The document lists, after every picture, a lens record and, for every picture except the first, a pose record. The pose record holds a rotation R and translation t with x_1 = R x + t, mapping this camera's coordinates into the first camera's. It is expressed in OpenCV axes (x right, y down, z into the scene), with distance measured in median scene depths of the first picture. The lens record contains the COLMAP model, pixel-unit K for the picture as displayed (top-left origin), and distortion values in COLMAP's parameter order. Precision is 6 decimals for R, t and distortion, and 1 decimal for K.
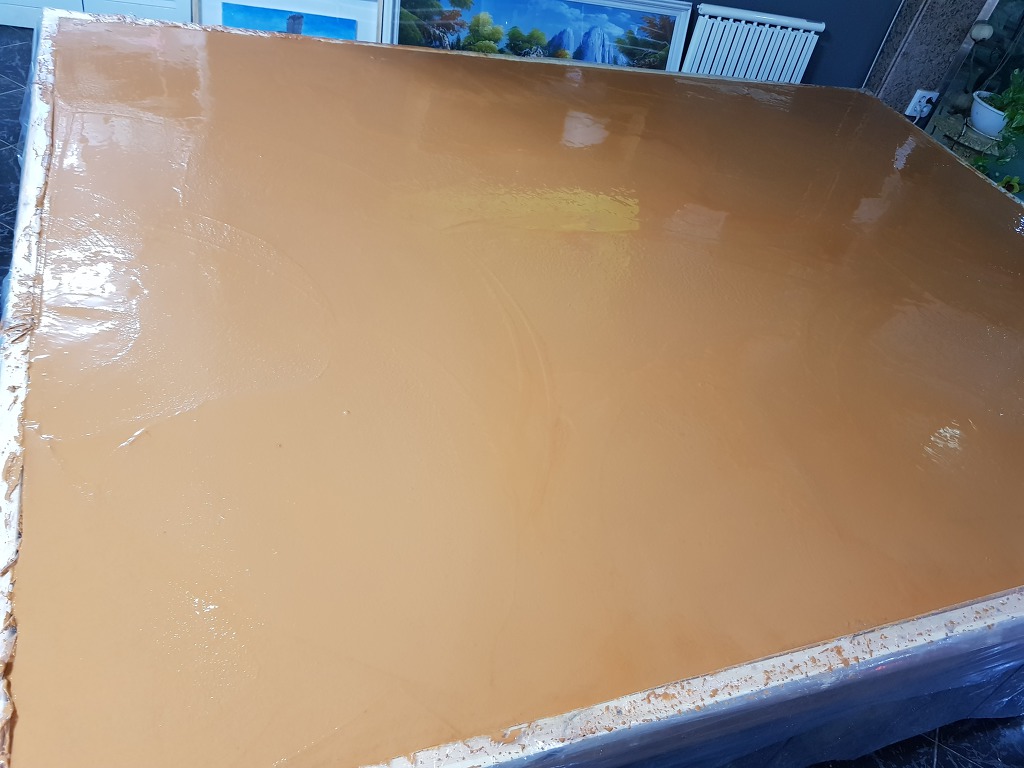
lens RADIAL K [[775.8, 0, 515.1], [0, 775.8, 388.2], [0, 0, 1]] dist [0.005253, -0.038888]
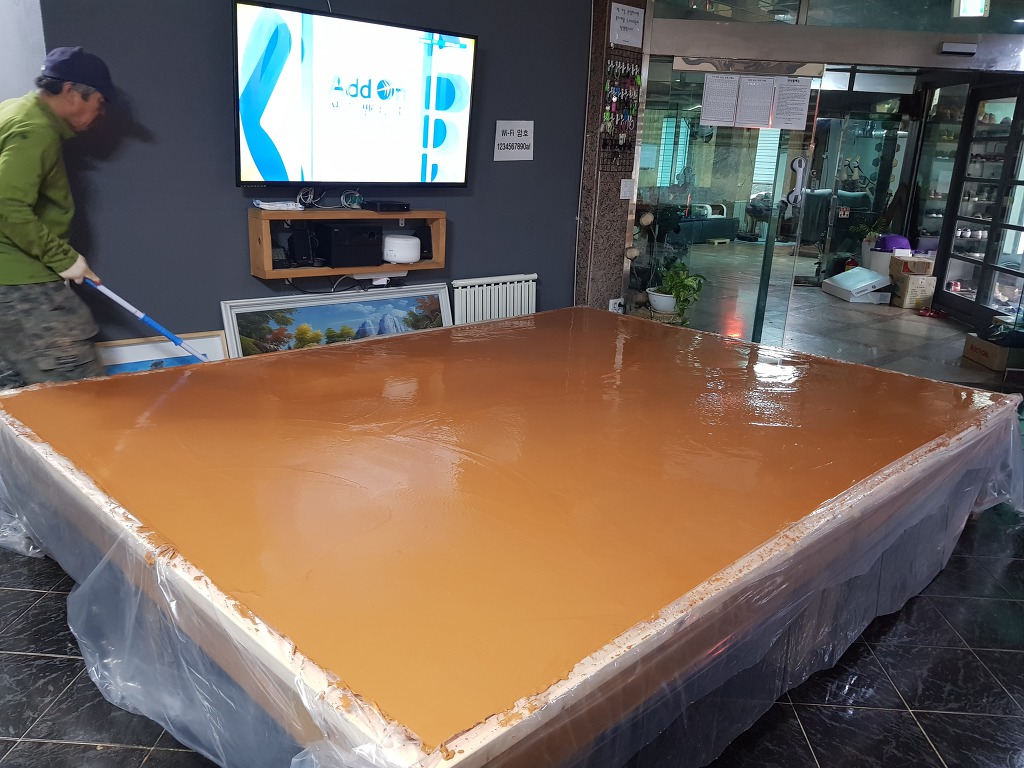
lens RADIAL K [[775.8, 0, 507.6], [0, 775.8, 391.8], [0, 0, 1]] dist [0.005253, -0.038888]
pose [[0.892554, -0.282624, 0.351384, -0.208120], [0.394033, 0.867730, -0.302957, 0.123696], [-0.219284, 0.408862, 0.885859, -0.149994]]
